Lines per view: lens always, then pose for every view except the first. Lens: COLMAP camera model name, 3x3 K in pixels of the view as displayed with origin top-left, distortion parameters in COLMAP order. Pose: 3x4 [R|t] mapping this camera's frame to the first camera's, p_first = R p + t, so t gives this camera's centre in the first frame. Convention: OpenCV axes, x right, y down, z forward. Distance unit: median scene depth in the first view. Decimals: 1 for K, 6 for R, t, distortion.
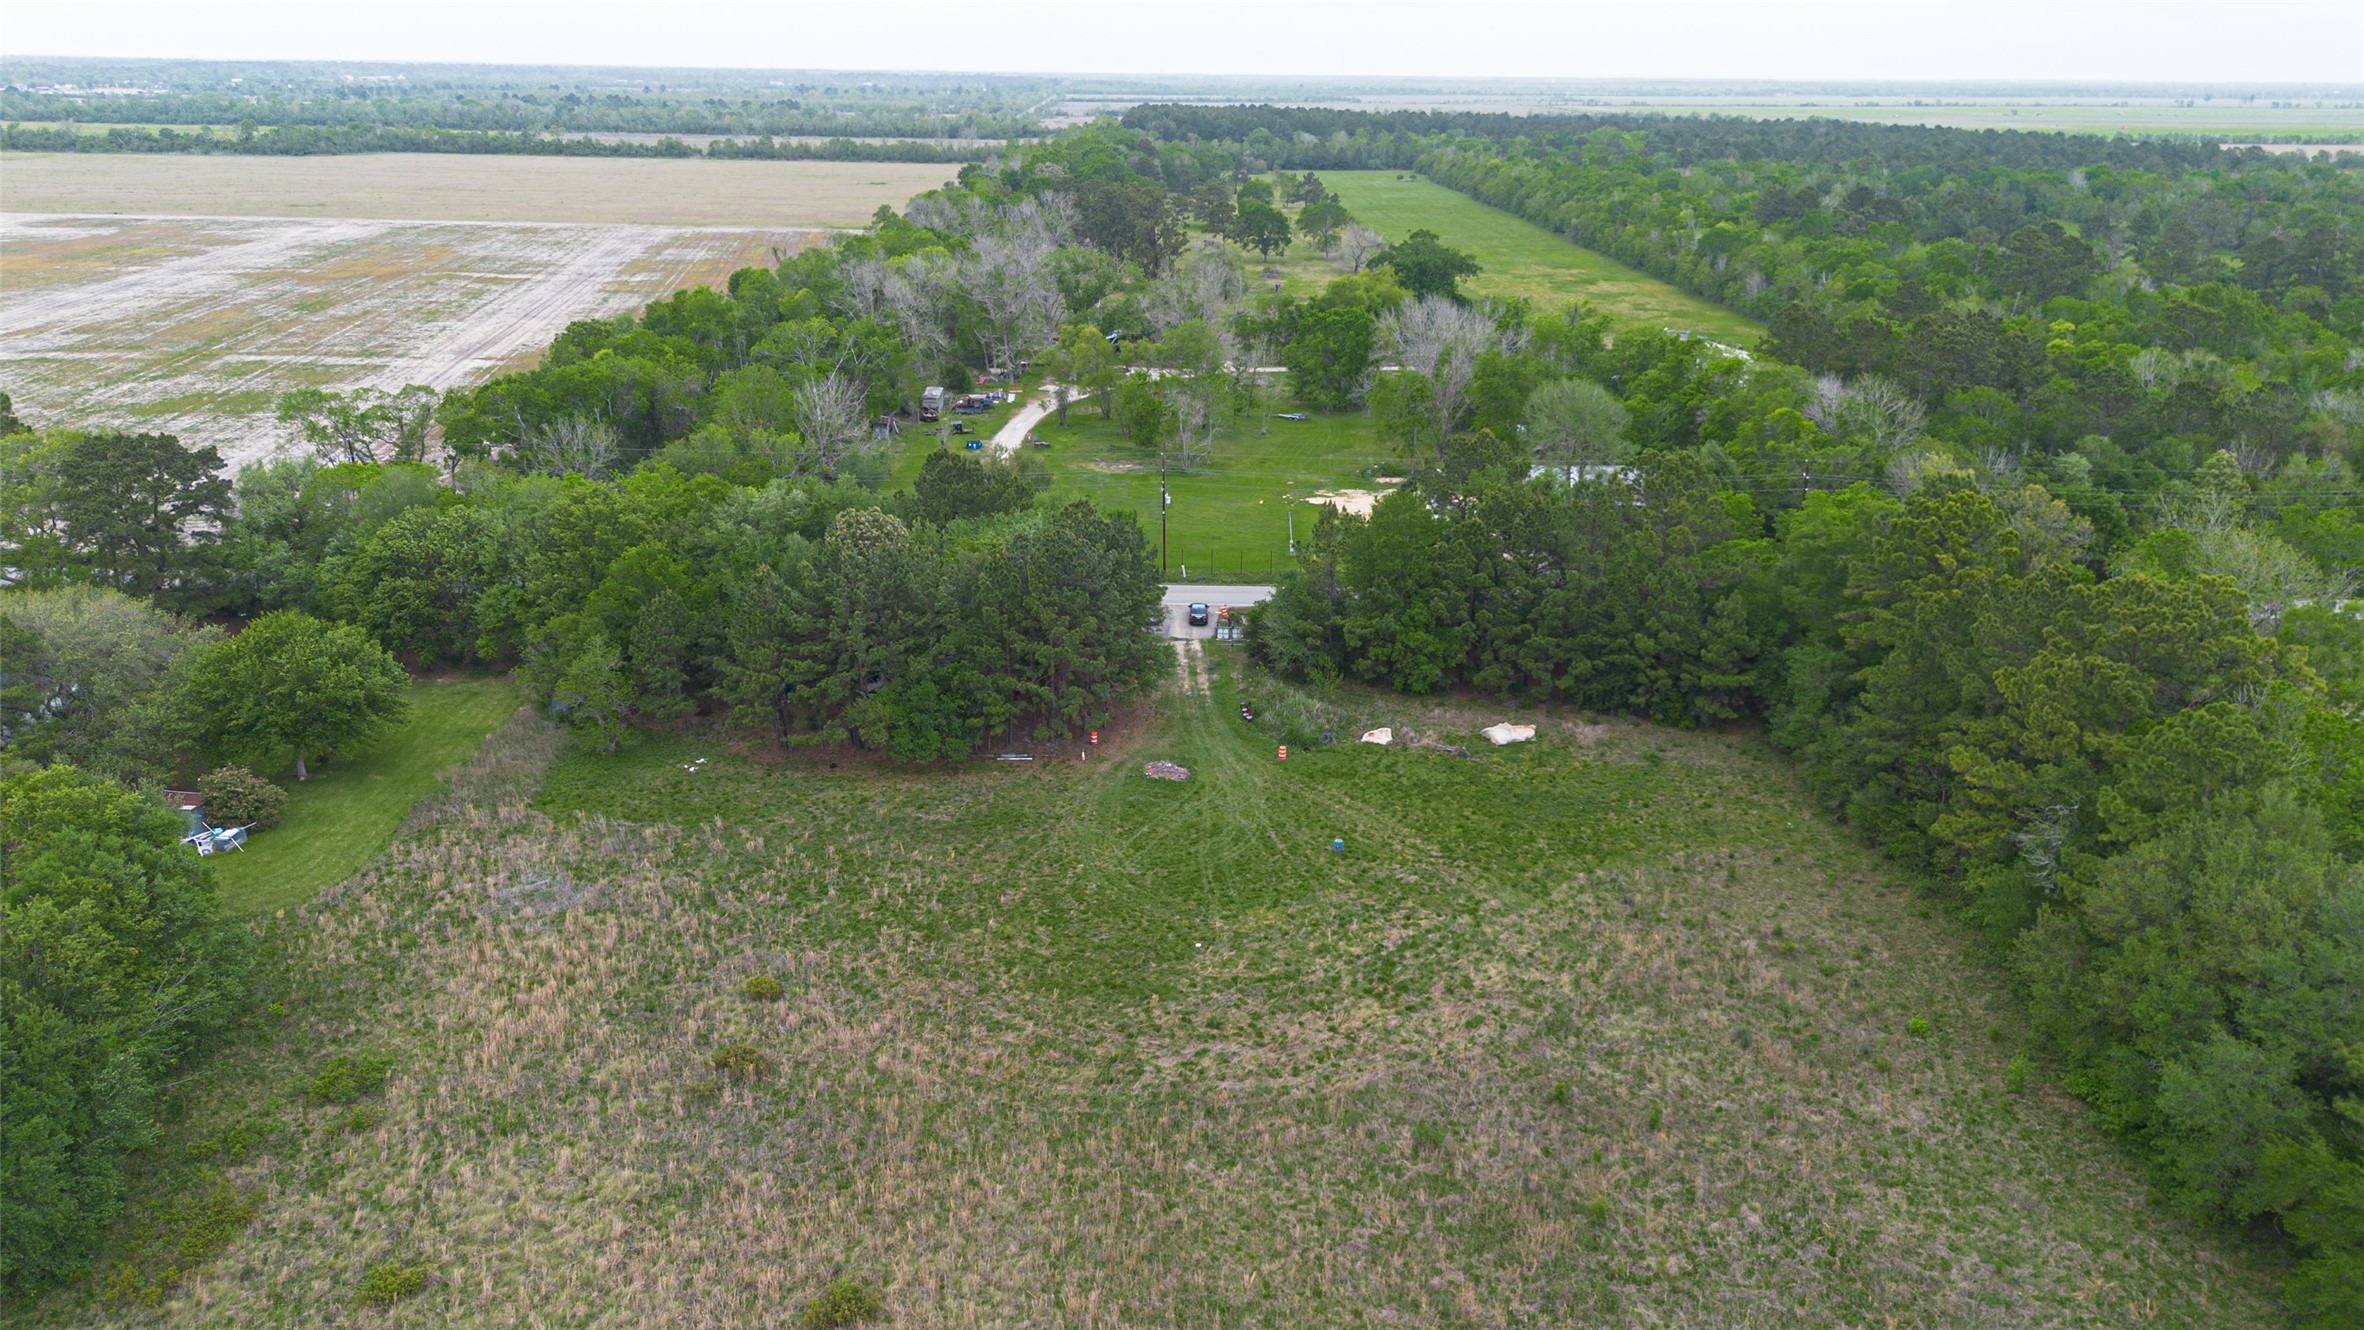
lens RADIAL K [[1674.5, 0, 1188.7], [0, 1674.5, 669.1], [0, 0, 1]] dist [0.065661, -0.059981]
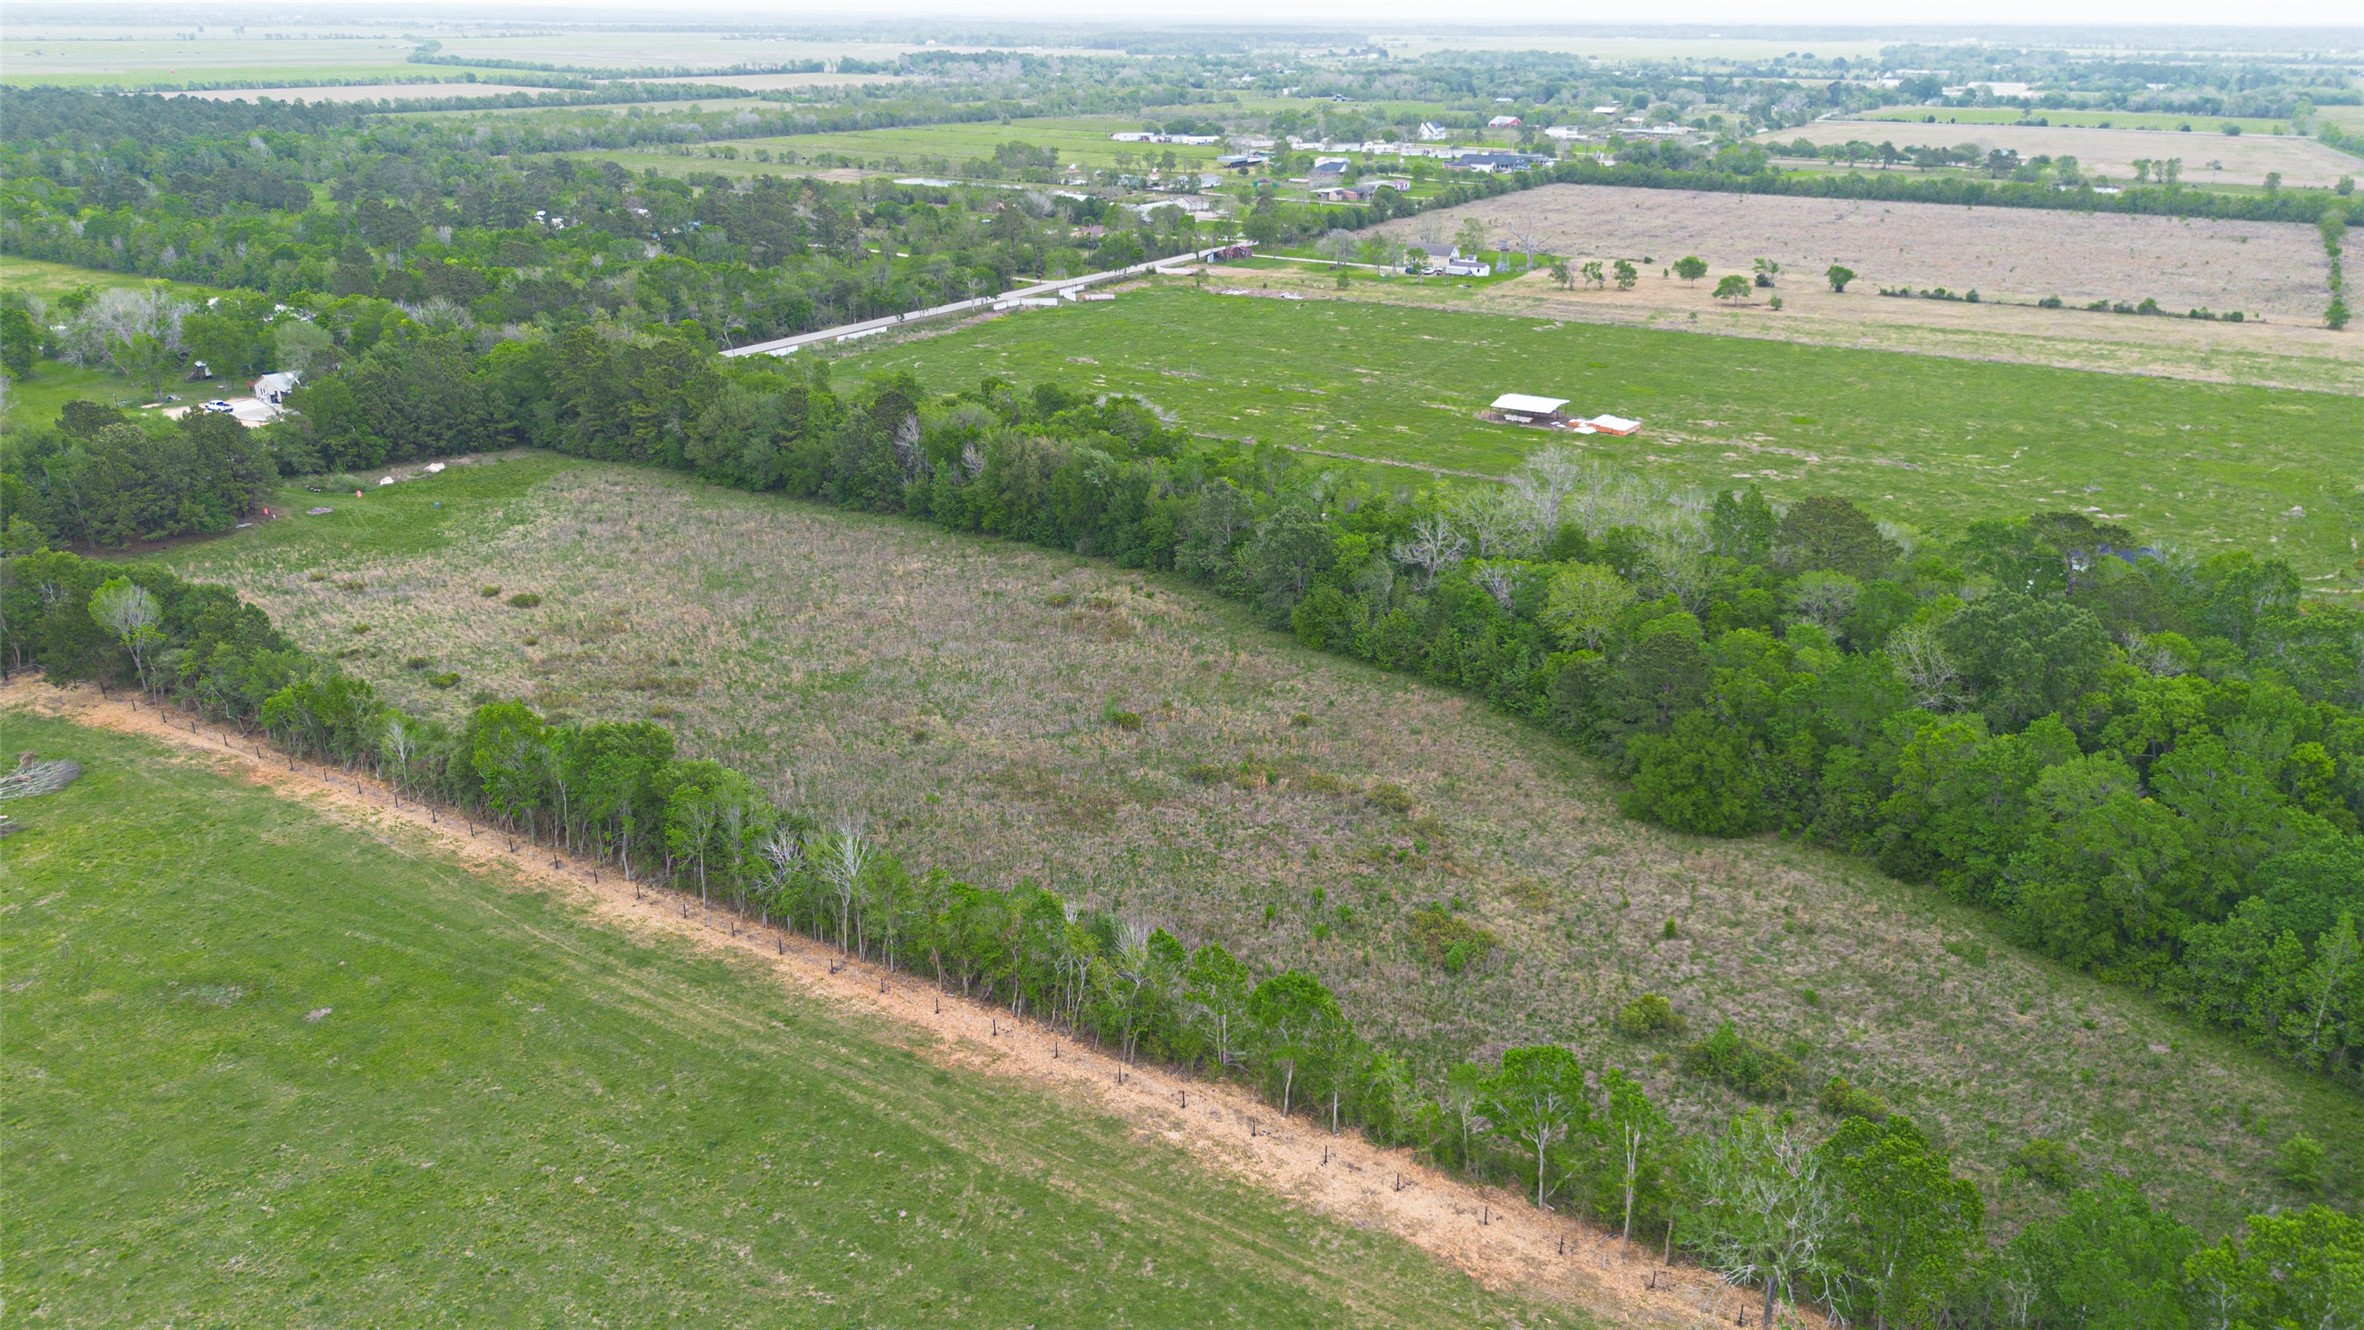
lens RADIAL K [[1674.5, 0, 1178.1], [0, 1674.5, 648.8], [0, 0, 1]] dist [0.065661, -0.059981]
pose [[0.518800, -0.308222, 0.797400, -1.572122], [0.281978, 0.942241, 0.180750, 0.182978], [-0.807054, 0.131076, 0.575746, -1.447615]]
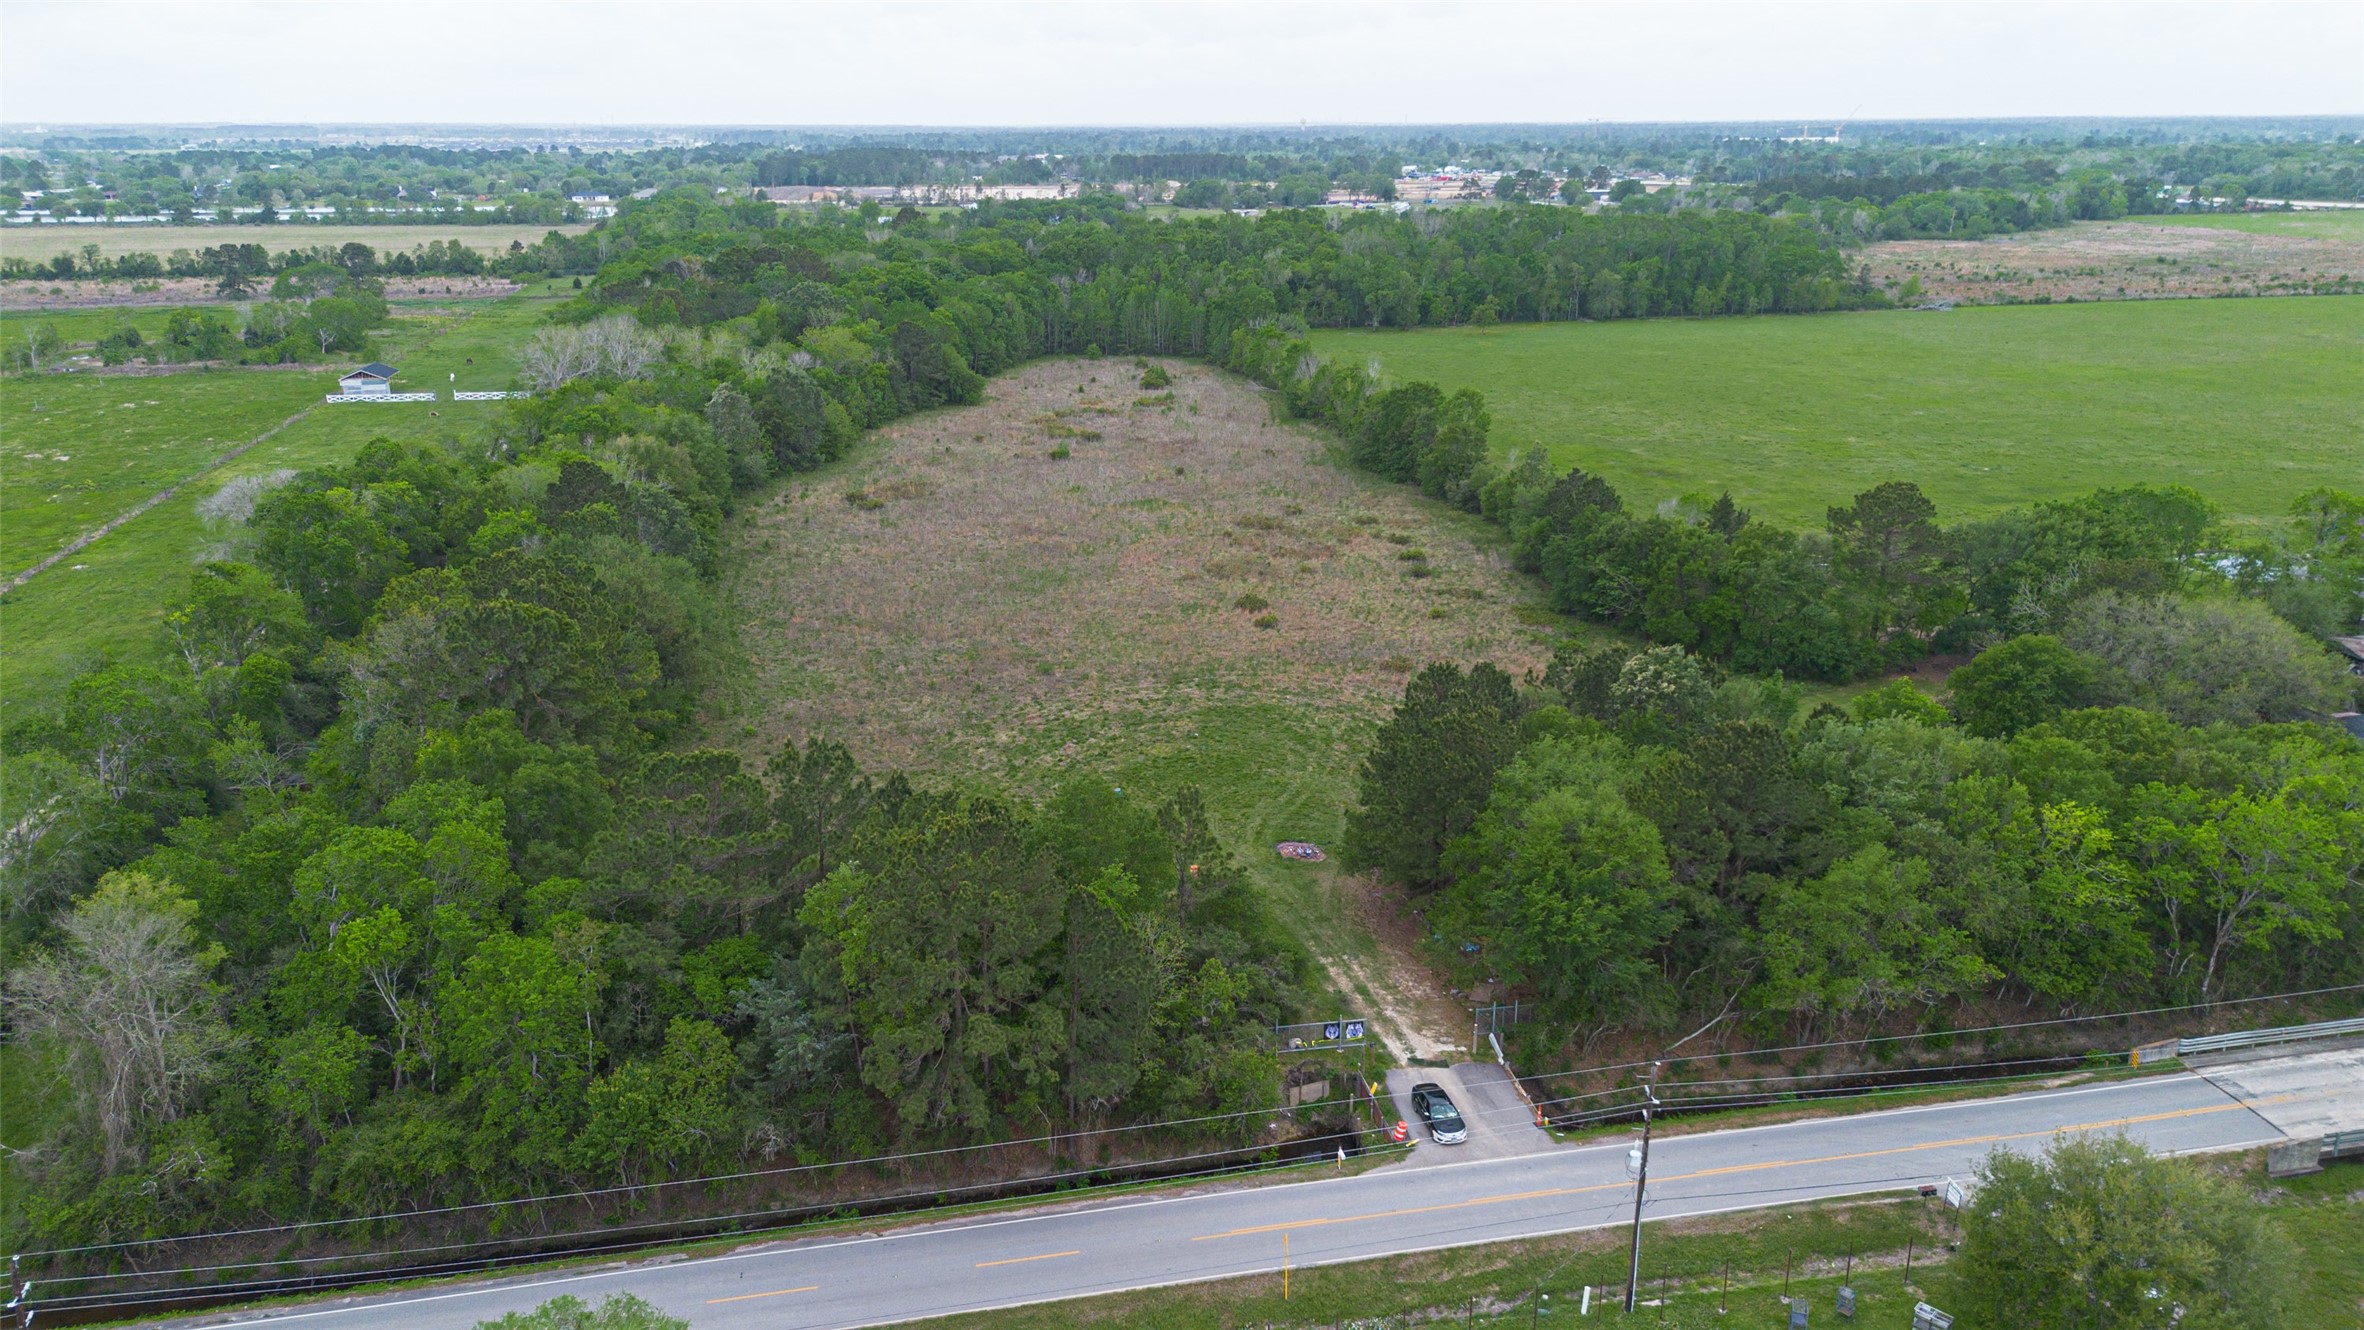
lens RADIAL K [[1674.5, 0, 1183.6], [0, 1674.5, 671.1], [0, 0, 1]] dist [0.065661, -0.059981]
pose [[-0.978244, 0.057095, -0.199448, 0.315702], [-0.076401, 0.794668, 0.602217, -0.790437], [0.192879, 0.604353, -0.773017, 2.137810]]
